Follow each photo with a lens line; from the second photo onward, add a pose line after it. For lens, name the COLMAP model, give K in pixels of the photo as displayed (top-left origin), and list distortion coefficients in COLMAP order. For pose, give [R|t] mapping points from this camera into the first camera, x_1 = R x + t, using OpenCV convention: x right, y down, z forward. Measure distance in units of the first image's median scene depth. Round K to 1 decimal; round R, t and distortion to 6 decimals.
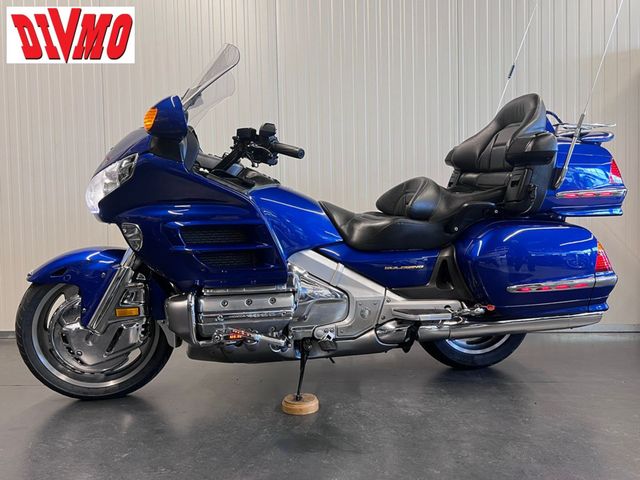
lens RADIAL K [[506.6, 0, 316.8], [0, 506.6, 243.1], [0, 0, 1]] dist [0.024517, 0.006172]
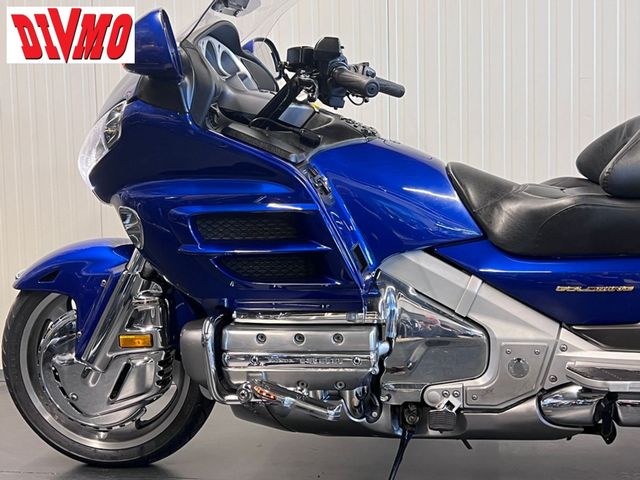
lens RADIAL K [[873.7, 0, 316.7], [0, 873.7, 245.8], [0, 0, 1]] dist [0.079838, 0.000000]
pose [[0.937306, 0.024565, -0.347640, 0.220538], [-0.006688, 0.998597, 0.052533, -0.044299], [0.348443, -0.046915, 0.936155, 0.029819]]
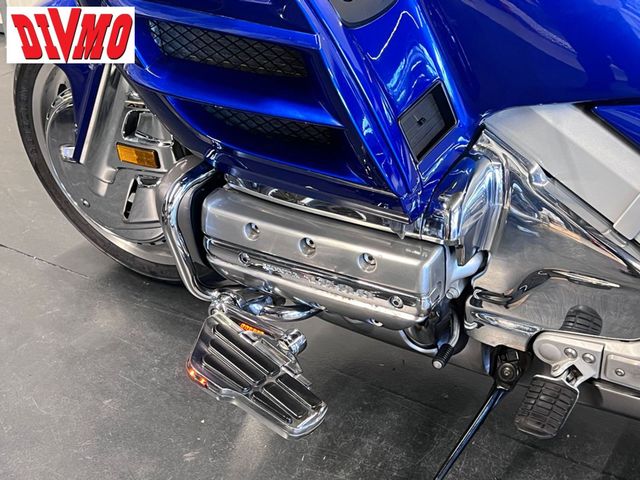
lens RADIAL K [[873.7, 0, 320.4], [0, 873.7, 238.2], [0, 0, 1]] dist [0.079838, 0.000000]
pose [[0.754143, 0.328889, -0.568420, 0.194856], [-0.014547, 0.873710, 0.486230, -0.165575], [0.656550, -0.358418, 0.663686, 0.536634]]
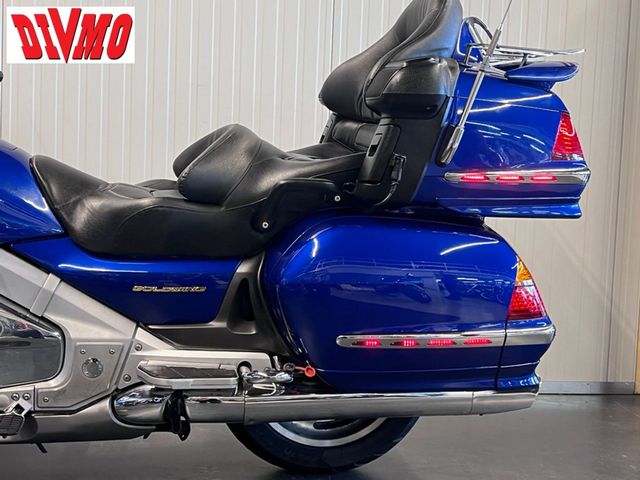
lens RADIAL K [[873.7, 0, 315.7], [0, 873.7, 248.1], [0, 0, 1]] dist [0.079838, 0.000000]
pose [[0.997967, 0.062684, 0.011473, 0.317503], [-0.063116, 0.997112, 0.042231, -0.046364], [-0.008793, -0.042869, 0.999042, 0.054464]]
